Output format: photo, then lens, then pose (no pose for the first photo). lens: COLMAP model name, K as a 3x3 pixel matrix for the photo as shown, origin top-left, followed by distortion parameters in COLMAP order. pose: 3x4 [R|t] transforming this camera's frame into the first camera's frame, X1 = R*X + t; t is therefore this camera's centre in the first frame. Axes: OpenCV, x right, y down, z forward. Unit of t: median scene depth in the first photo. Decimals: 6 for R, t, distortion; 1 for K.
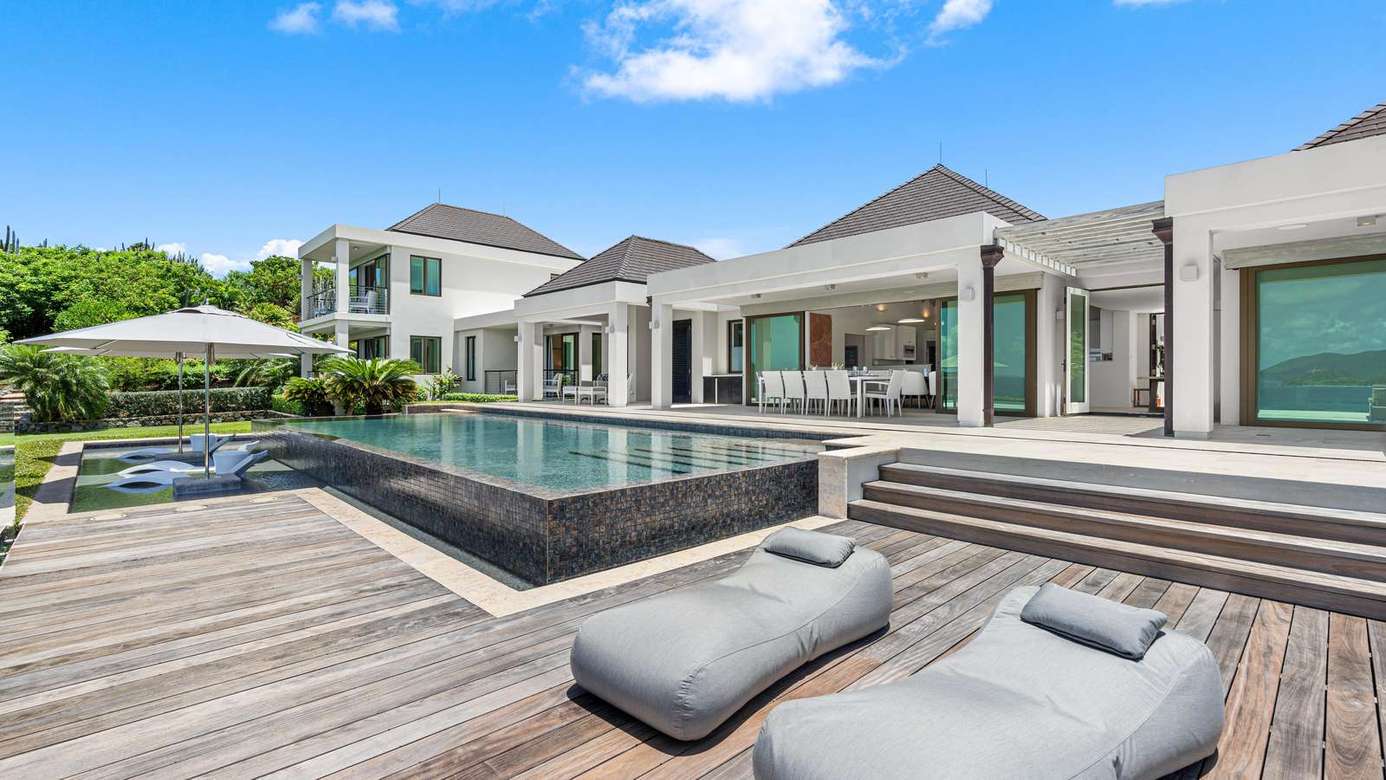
lens RADIAL K [[627.0, 0, 695.1], [0, 627.0, 372.4], [0, 0, 1]] dist [0.012059, 0.000244]
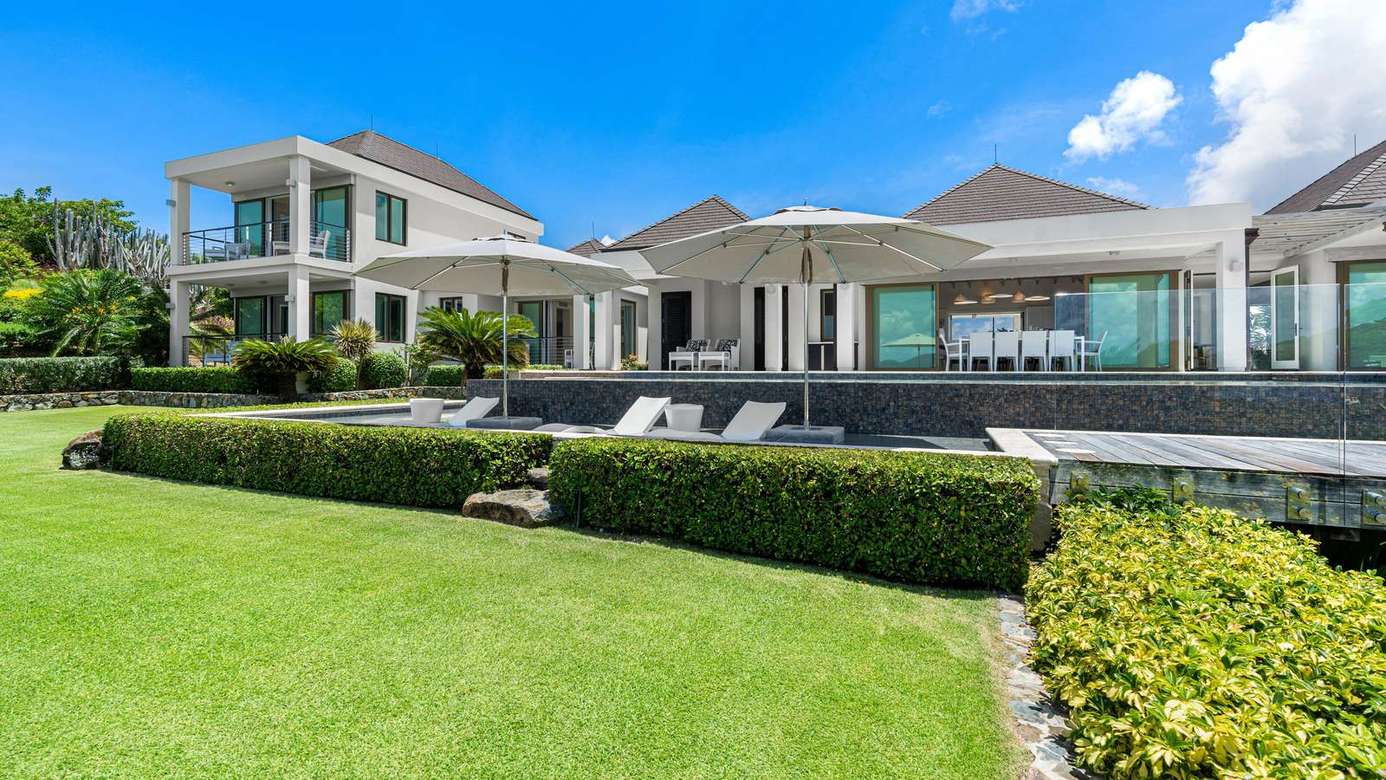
lens RADIAL K [[627.0, 0, 695.1], [0, 627.0, 372.4], [0, 0, 1]] dist [0.012059, 0.000244]
pose [[0.905937, 0.000626, 0.423413, -0.425980], [-0.004699, 0.999952, 0.008574, 0.032876], [-0.423387, -0.009757, 0.905896, 0.118343]]
